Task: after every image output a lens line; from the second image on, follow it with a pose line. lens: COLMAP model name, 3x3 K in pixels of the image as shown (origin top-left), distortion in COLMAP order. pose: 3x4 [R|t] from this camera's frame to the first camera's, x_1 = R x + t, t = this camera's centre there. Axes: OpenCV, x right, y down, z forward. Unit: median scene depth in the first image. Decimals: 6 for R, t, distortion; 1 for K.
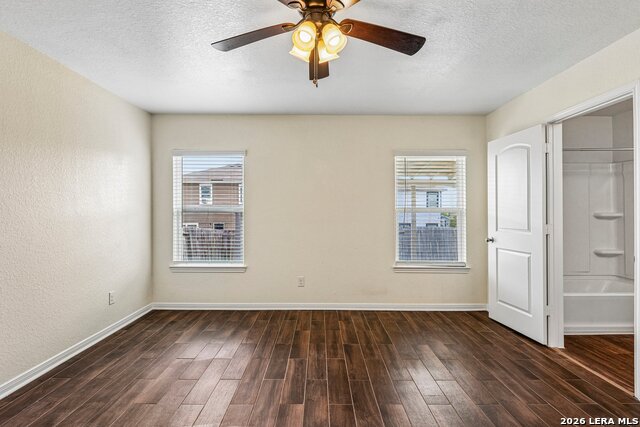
lens RADIAL K [[311.9, 0, 319.0], [0, 311.9, 213.3], [0, 0, 1]] dist [-0.006981, -0.001629]
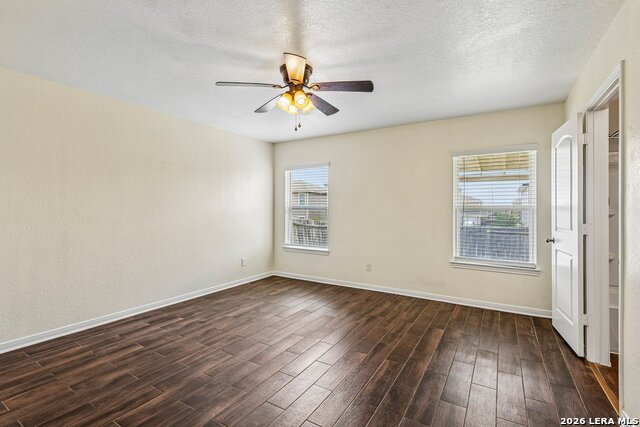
lens RADIAL K [[299.0, 0, 316.1], [0, 299.0, 208.8], [0, 0, 1]] dist [0.002621, -0.011937]
pose [[0.849619, 0.001249, -0.527395, 0.426267], [-0.004997, 0.999971, -0.005681, 0.000880], [0.527373, 0.007462, 0.849601, -0.115039]]
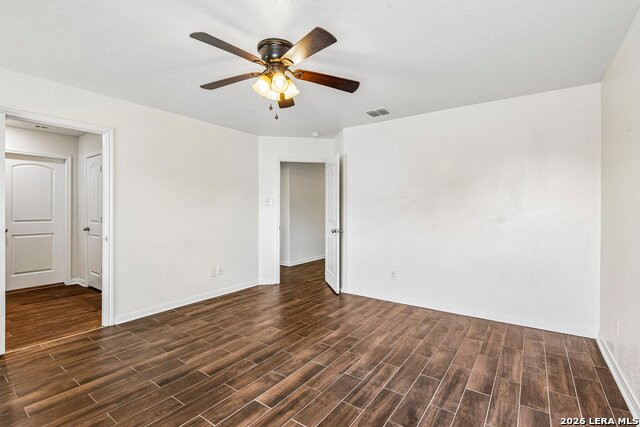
lens RADIAL K [[299.0, 0, 316.1], [0, 299.0, 208.8], [0, 0, 1]] dist [0.002621, -0.011937]
pose [[-0.807800, 0.000905, 0.589456, -0.446416], [0.001746, 0.999998, 0.000858, -0.006421], [-0.589454, 0.001722, -0.807800, 0.943443]]
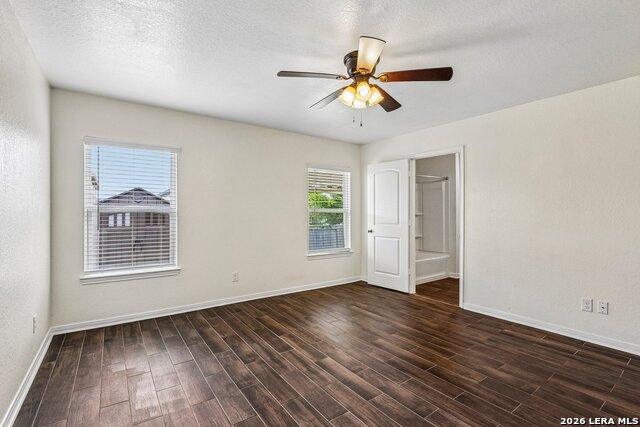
lens RADIAL K [[295.4, 0, 323.6], [0, 295.4, 215.2], [0, 0, 1]] dist [-0.009598, -0.000688]
pose [[0.807134, -0.004380, 0.590352, -0.455906], [0.000225, 0.999975, 0.007112, -0.000601], [-0.590368, -0.005607, 0.807115, -0.000541]]
